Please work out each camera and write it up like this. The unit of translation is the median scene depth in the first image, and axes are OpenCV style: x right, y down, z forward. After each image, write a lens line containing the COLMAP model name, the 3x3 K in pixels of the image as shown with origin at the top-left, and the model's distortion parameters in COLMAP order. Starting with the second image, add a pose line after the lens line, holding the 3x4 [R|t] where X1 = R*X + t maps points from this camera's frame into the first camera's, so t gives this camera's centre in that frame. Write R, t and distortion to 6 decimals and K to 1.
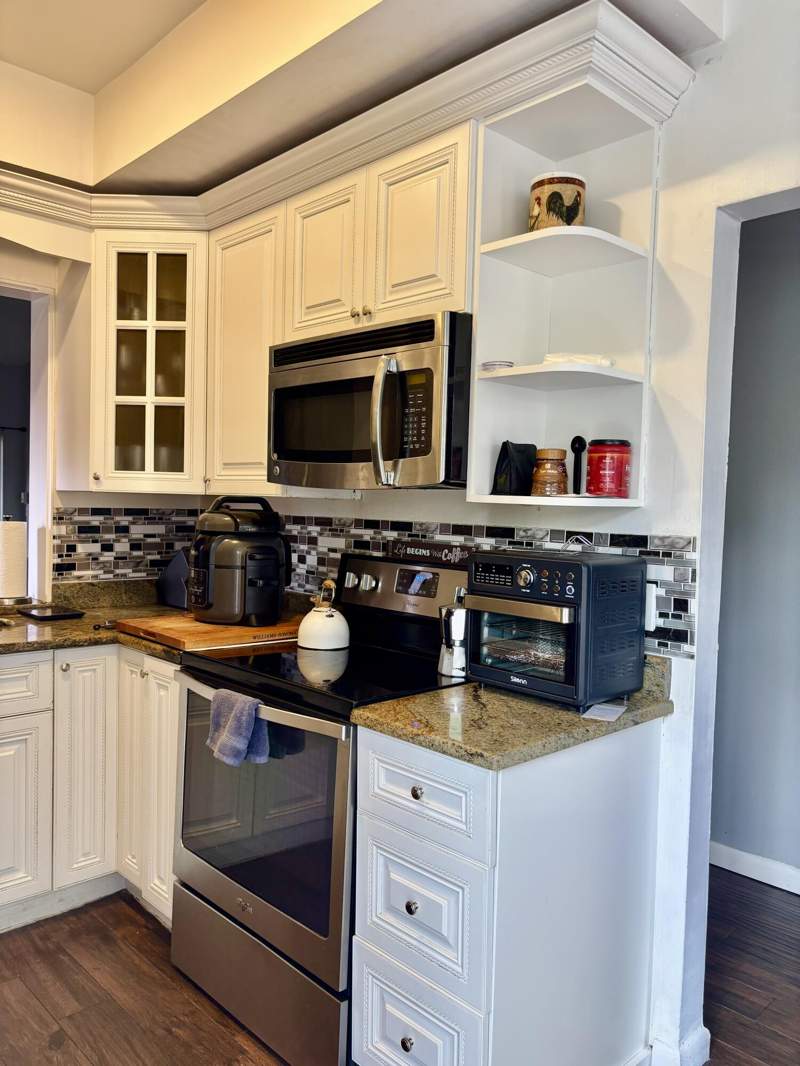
lens RADIAL K [[813.3, 0, 397.2], [0, 813.3, 530.0], [0, 0, 1]] dist [0.043247, -0.065407]
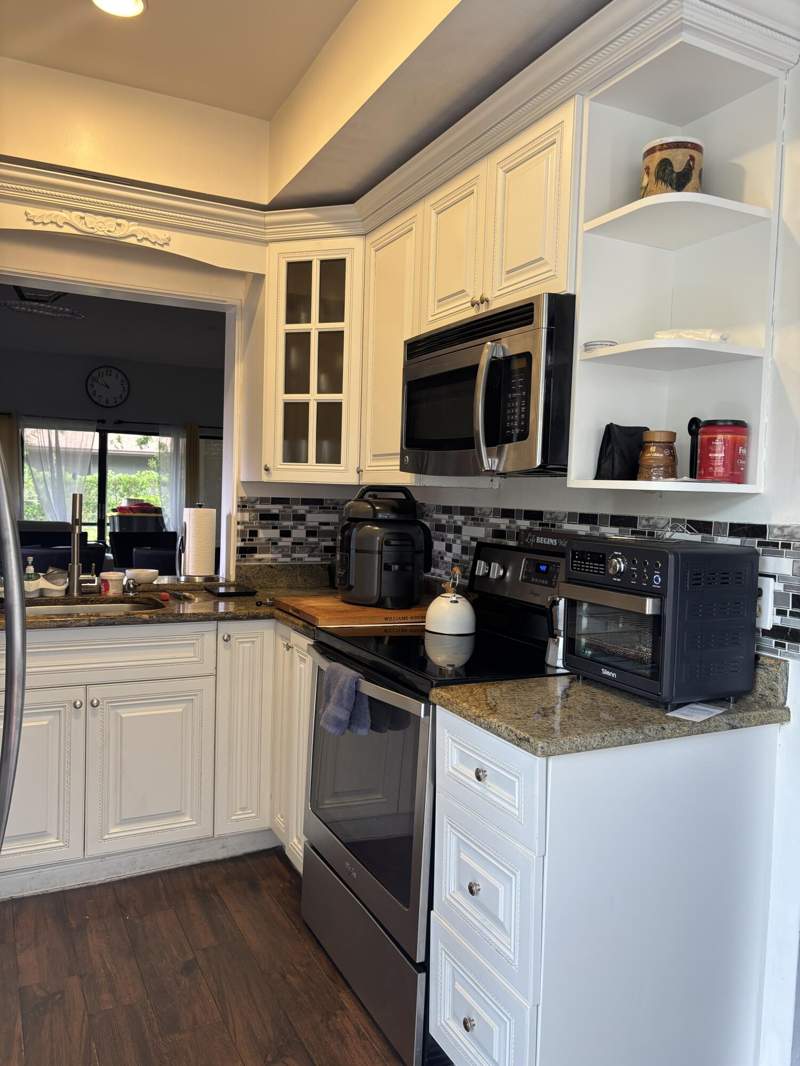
lens RADIAL K [[804.3, 0, 396.7], [0, 804.3, 527.4], [0, 0, 1]] dist [0.043287, -0.062078]
pose [[0.956511, 0.016964, -0.291202, 0.150127], [-0.017459, 0.999847, 0.000898, 0.013994], [0.291173, 0.004226, 0.956661, 0.015036]]
